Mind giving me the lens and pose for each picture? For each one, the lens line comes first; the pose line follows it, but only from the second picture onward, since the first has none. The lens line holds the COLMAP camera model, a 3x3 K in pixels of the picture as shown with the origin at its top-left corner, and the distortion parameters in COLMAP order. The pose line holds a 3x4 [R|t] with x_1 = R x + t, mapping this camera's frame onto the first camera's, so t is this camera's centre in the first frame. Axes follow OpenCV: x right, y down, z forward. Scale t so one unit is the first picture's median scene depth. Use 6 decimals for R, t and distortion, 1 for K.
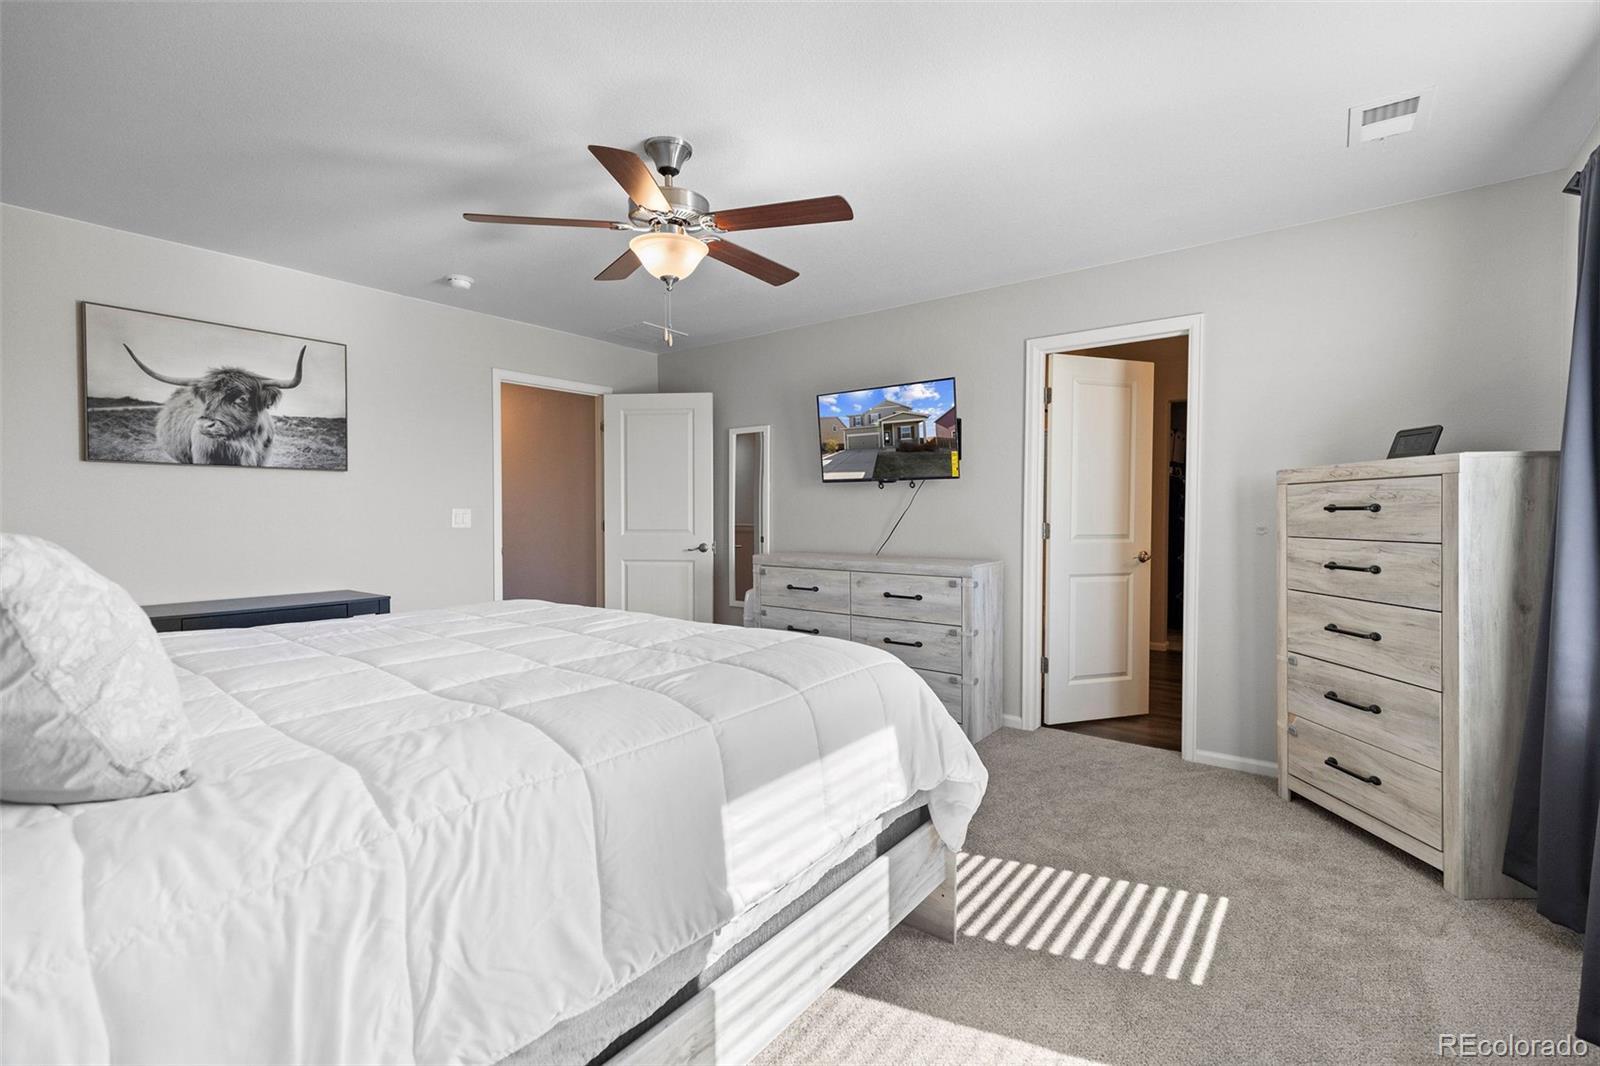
lens RADIAL K [[720.2, 0, 801.5], [0, 720.2, 522.8], [0, 0, 1]] dist [0.009185, -0.001376]
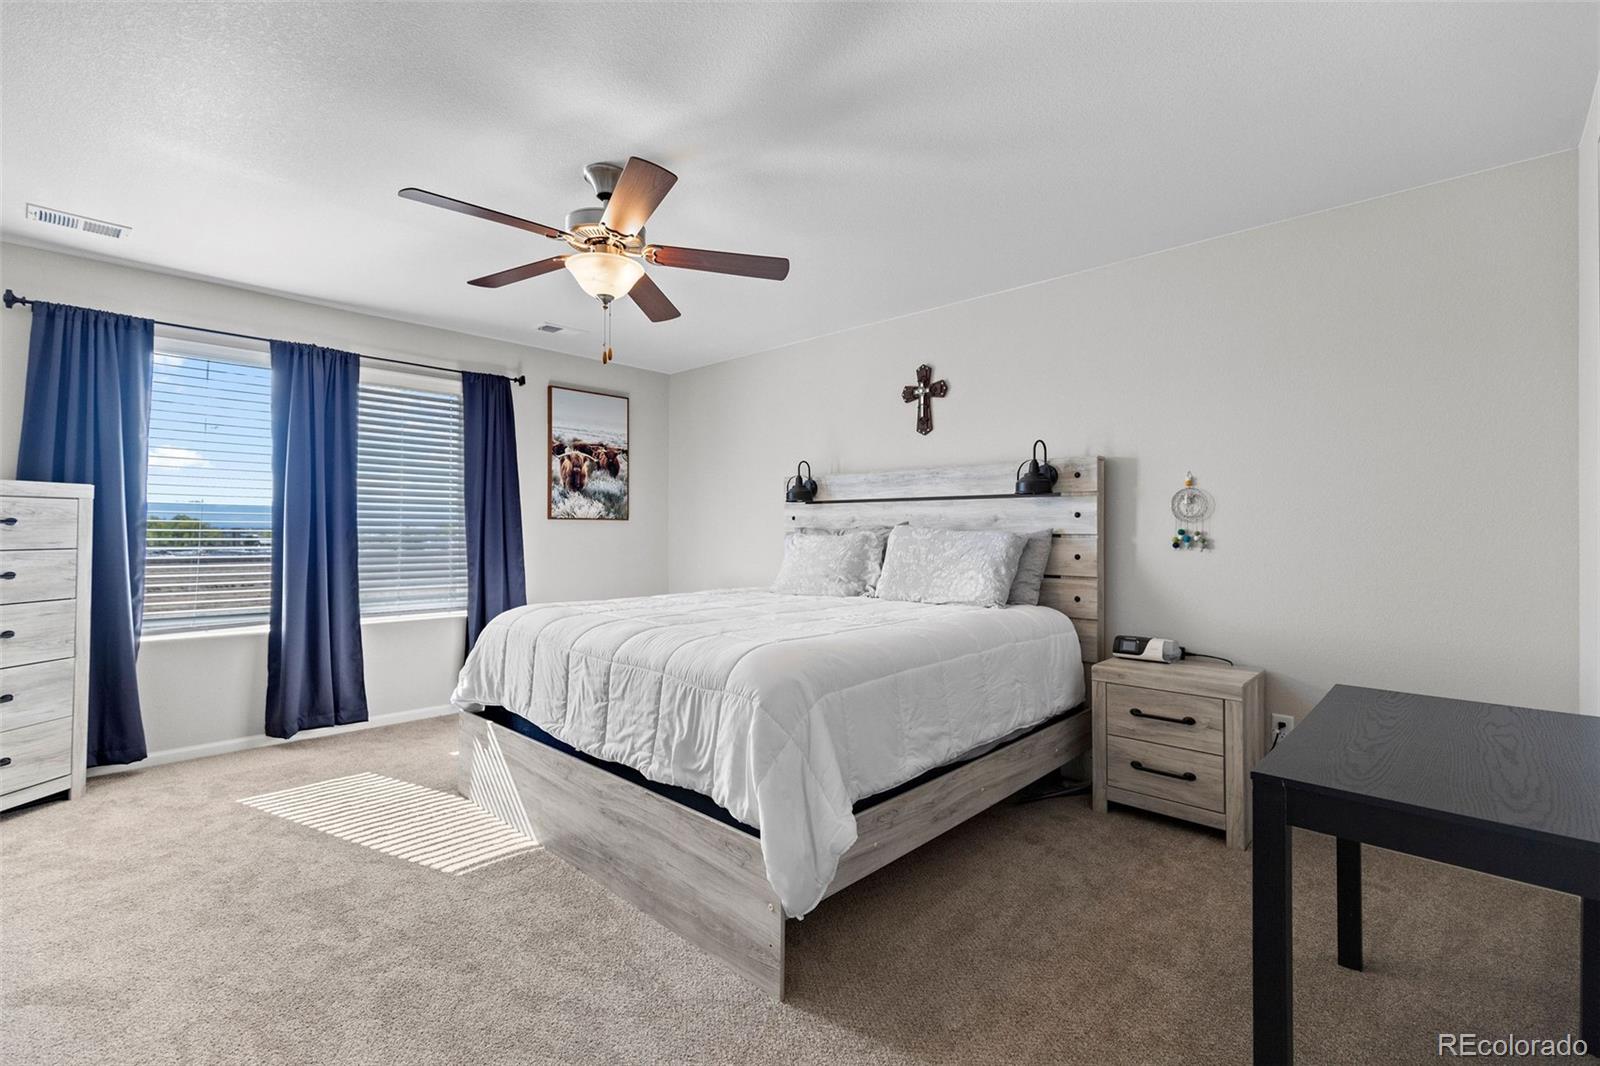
lens RADIAL K [[720.2, 0, 806.3], [0, 720.2, 522.0], [0, 0, 1]] dist [0.009185, -0.001376]
pose [[-0.997060, -0.003877, 0.076529, -0.409302], [-0.003755, 0.999991, 0.001732, -0.019595], [-0.076535, 0.001439, -0.997066, 1.525217]]
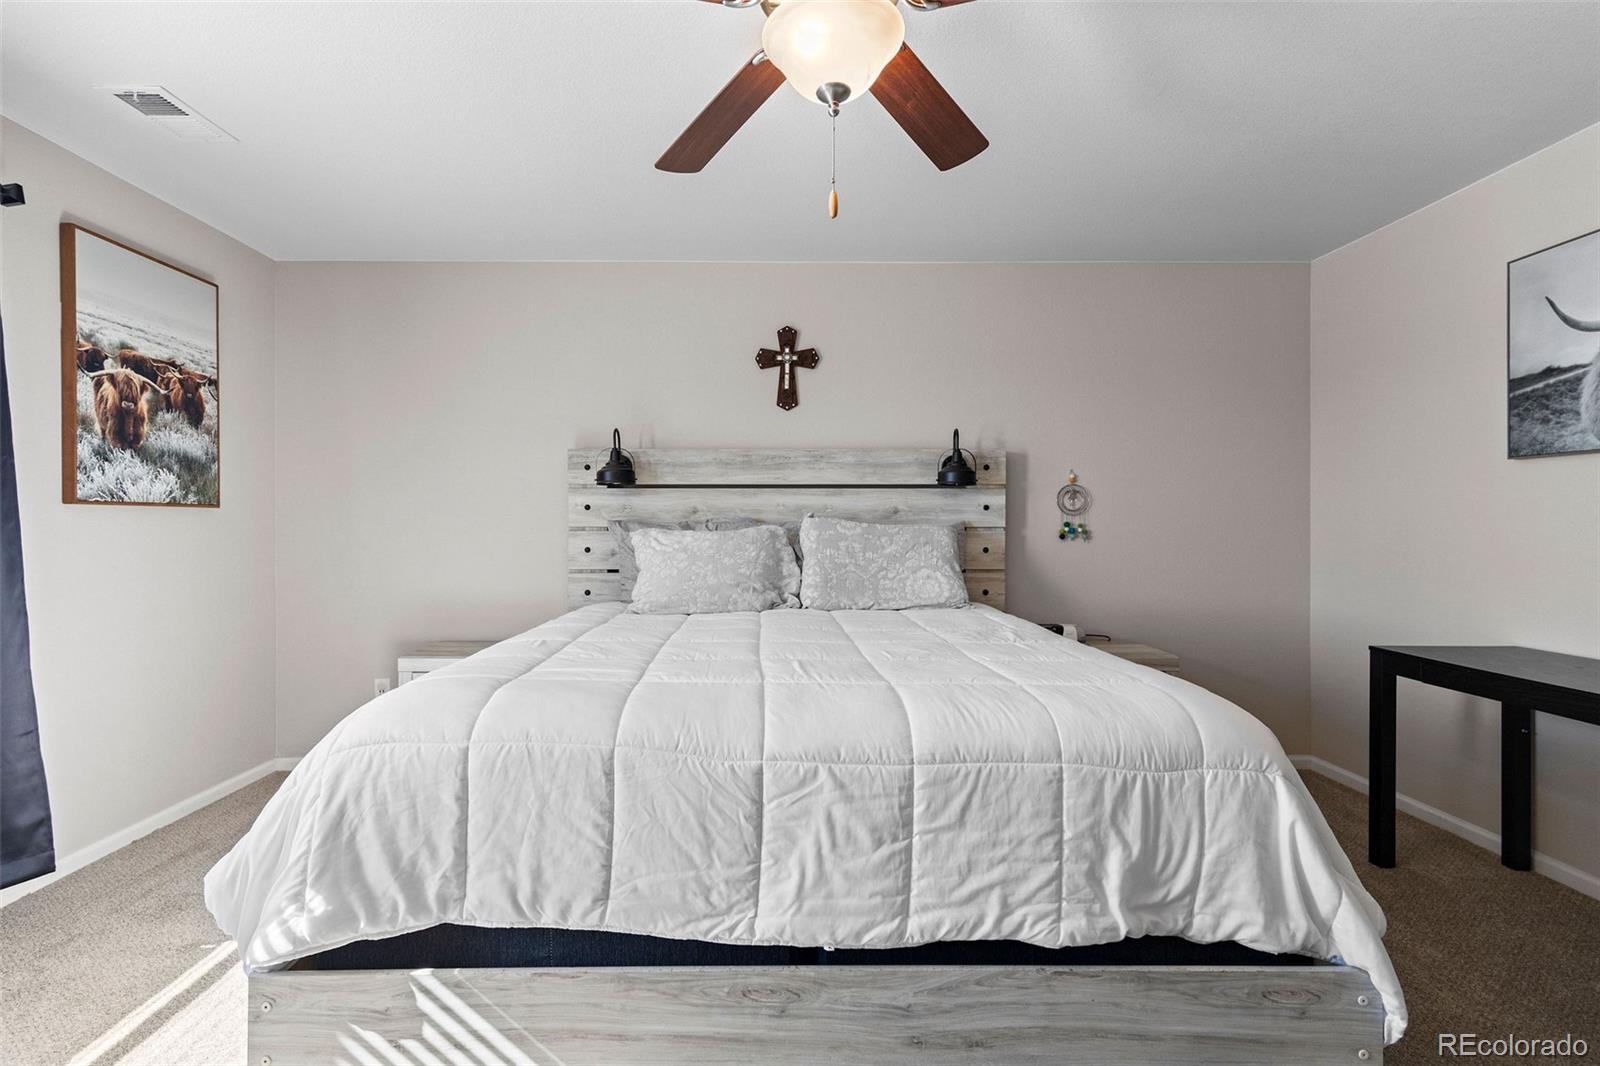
lens RADIAL K [[720.2, 0, 798.1], [0, 720.2, 527.7], [0, 0, 1]] dist [0.009185, -0.001376]
pose [[-0.771809, 0.002757, -0.635848, 0.132245], [-0.008962, 0.999844, 0.015214, -0.014363], [0.635791, 0.017441, -0.771664, 1.093307]]
